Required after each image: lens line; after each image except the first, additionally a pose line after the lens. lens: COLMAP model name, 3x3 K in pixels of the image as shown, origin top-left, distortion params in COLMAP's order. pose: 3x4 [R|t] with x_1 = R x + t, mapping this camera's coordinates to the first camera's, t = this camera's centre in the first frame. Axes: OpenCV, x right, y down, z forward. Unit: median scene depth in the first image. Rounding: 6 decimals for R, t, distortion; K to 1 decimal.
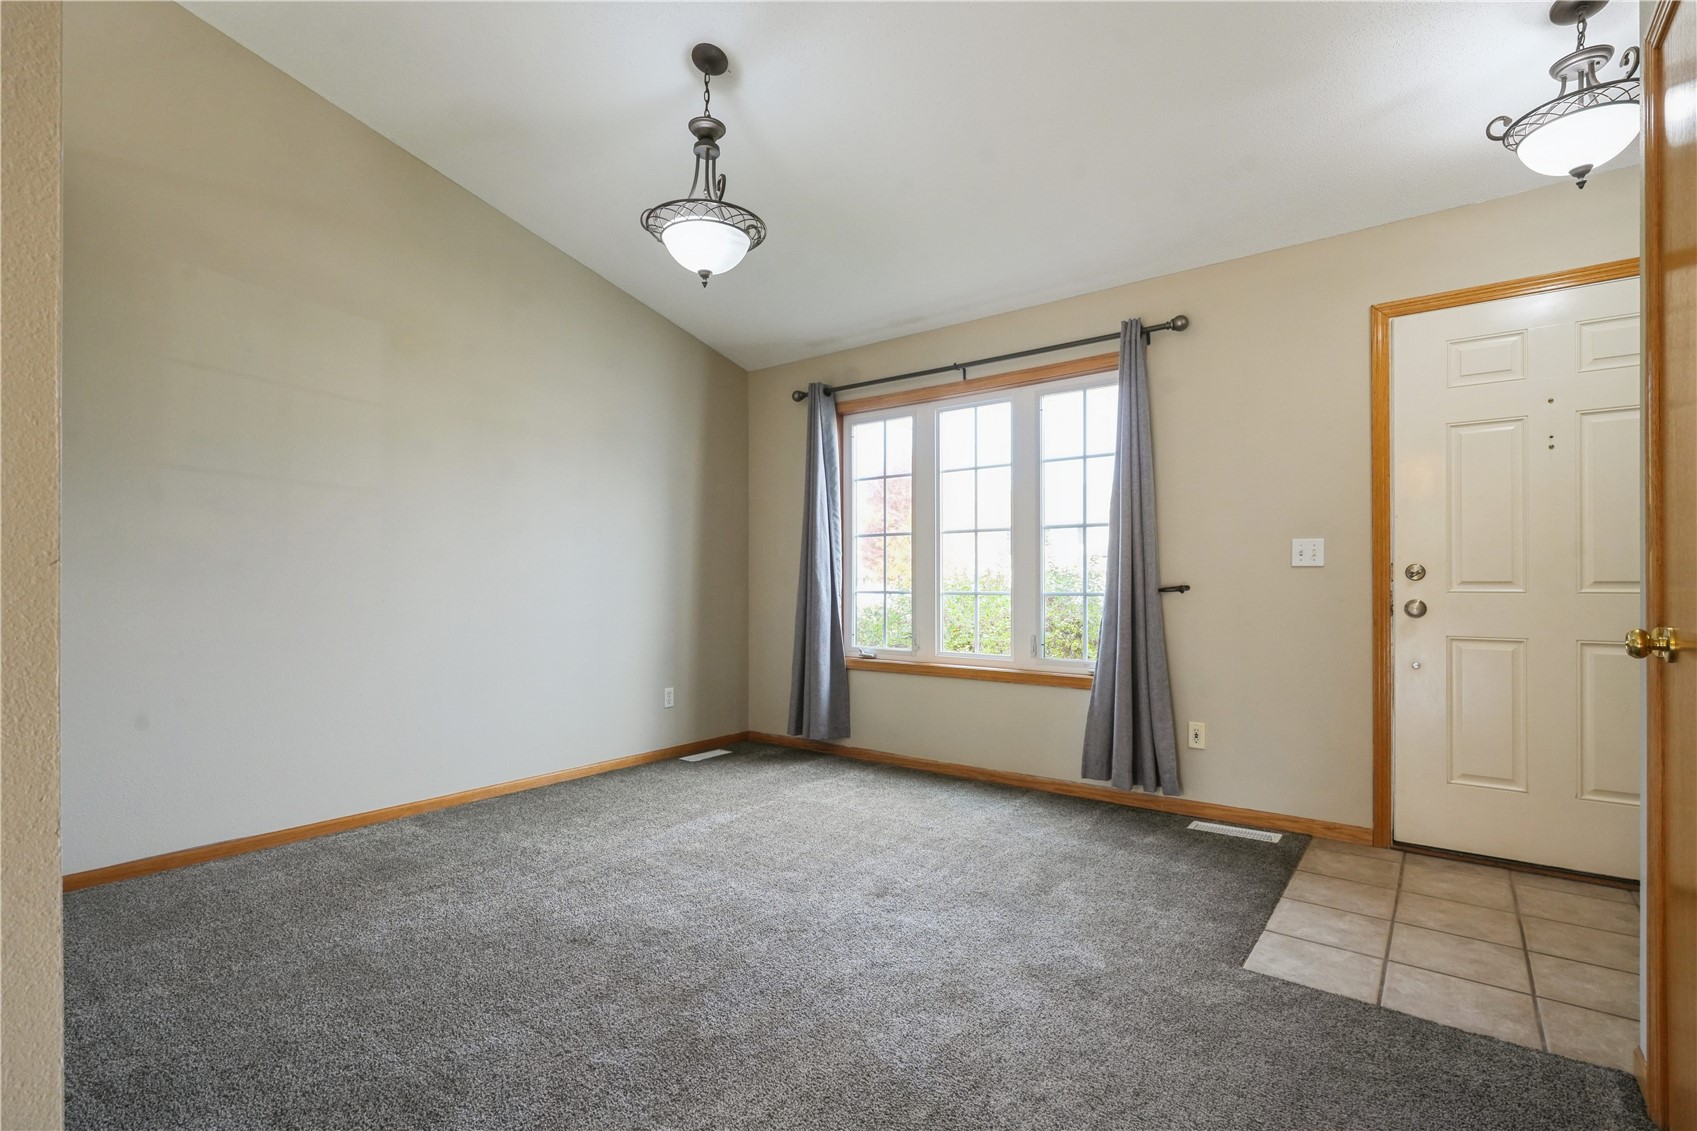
lens RADIAL K [[792.4, 0, 832.9], [0, 792.4, 579.3], [0, 0, 1]] dist [0.000451, -0.000107]
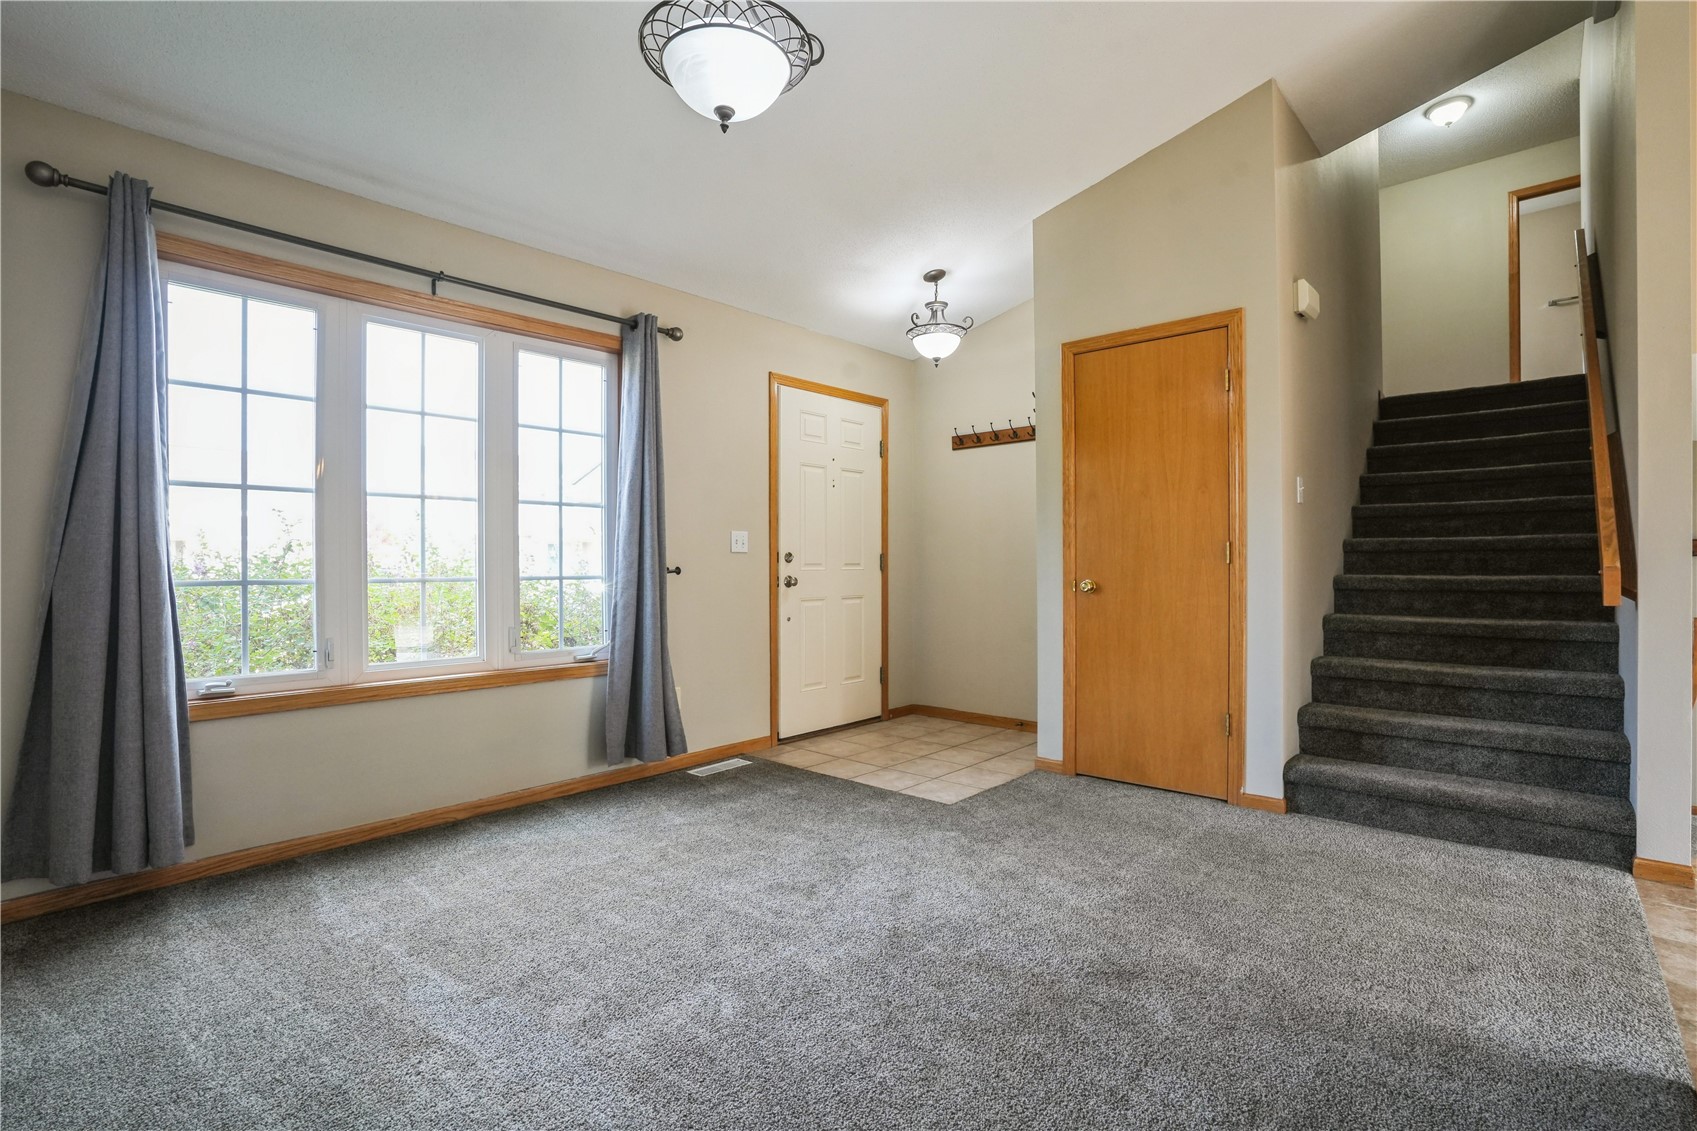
lens RADIAL K [[802.3, 0, 850.4], [0, 802.3, 570.4], [0, 0, 1]] dist [-0.057806, 0.025961]
pose [[0.054539, -0.006265, 0.998492, -0.613976], [0.002216, 0.999979, 0.006153, 0.005318], [-0.998509, 0.001877, 0.054552, 0.625042]]
